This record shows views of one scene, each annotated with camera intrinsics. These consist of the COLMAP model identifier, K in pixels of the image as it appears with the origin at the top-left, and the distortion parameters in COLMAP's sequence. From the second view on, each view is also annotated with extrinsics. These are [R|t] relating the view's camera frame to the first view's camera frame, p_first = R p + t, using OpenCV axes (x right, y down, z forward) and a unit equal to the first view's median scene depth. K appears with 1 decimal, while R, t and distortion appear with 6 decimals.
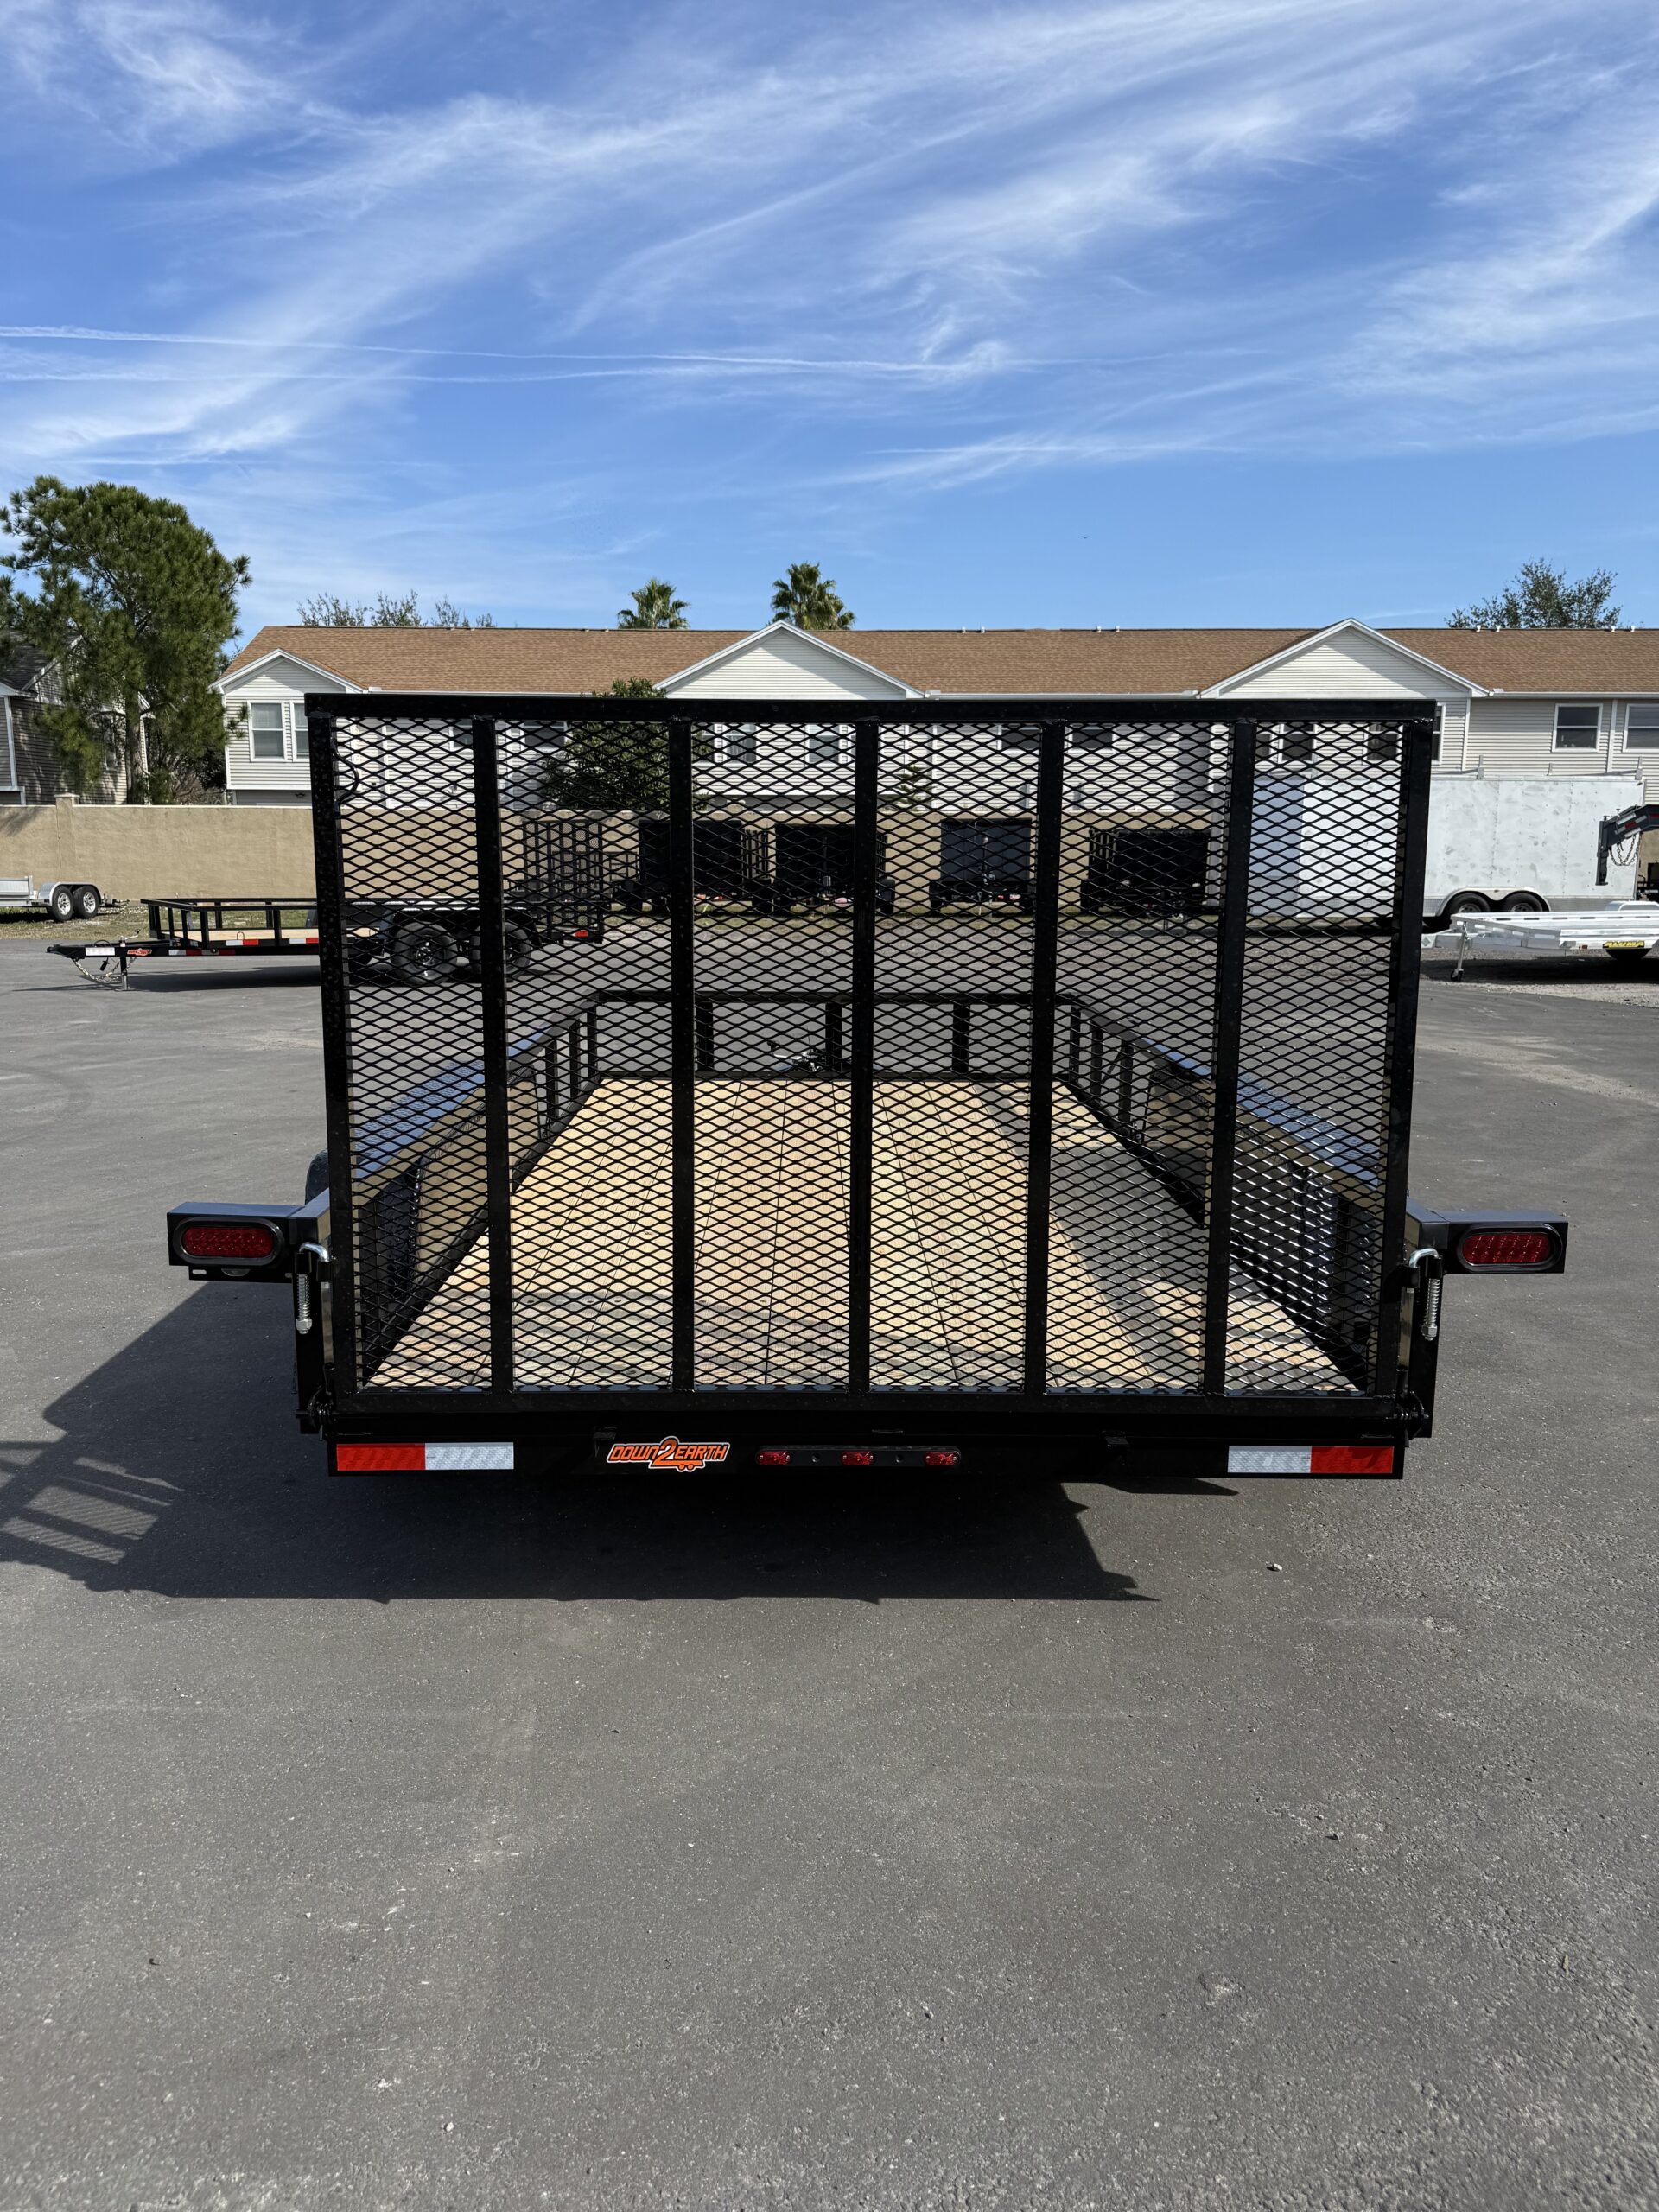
lens RADIAL K [[1563.7, 0, 829.0], [0, 1563.7, 1105.9], [0, 0, 1]] dist [0.000623, -0.002147]
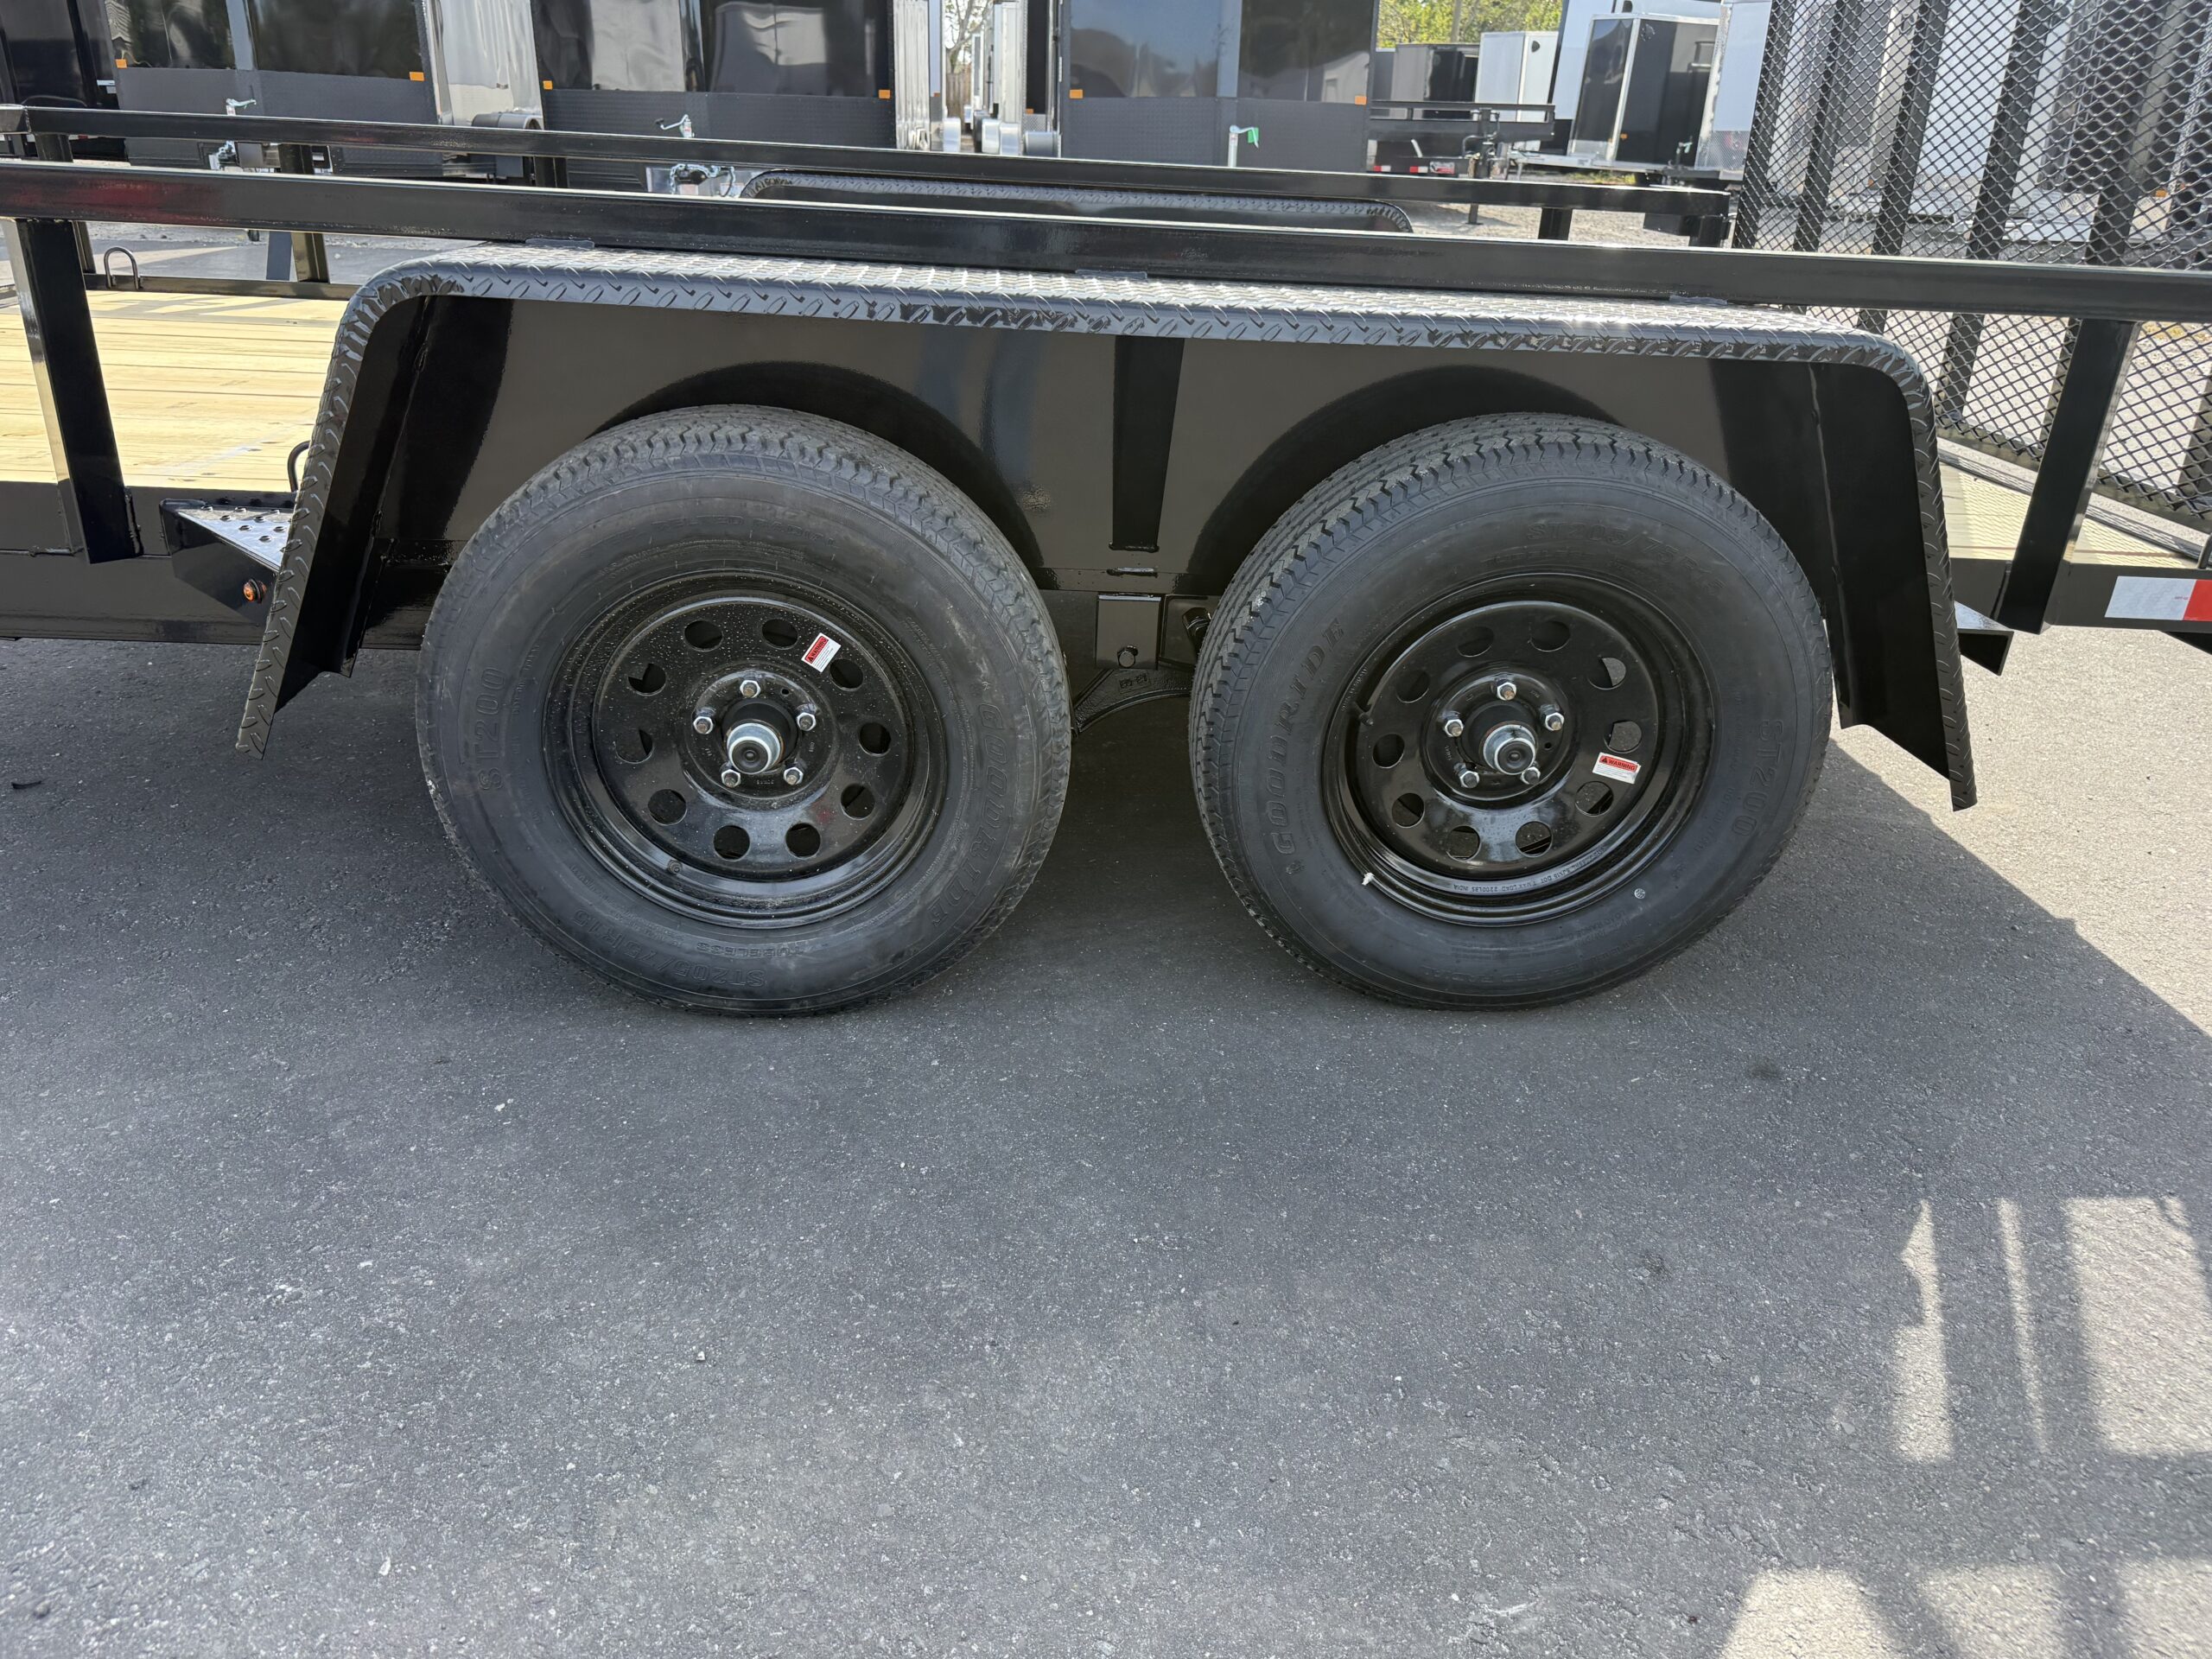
lens RADIAL K [[1563.7, 0, 1105.6], [0, 1563.7, 826.7], [0, 0, 1]] dist [0.000623, -0.002147]
pose [[-0.036834, -0.425386, 0.904262, -0.740523], [0.105968, 0.898112, 0.426809, -0.052292], [-0.993687, 0.111544, 0.011996, 1.193567]]
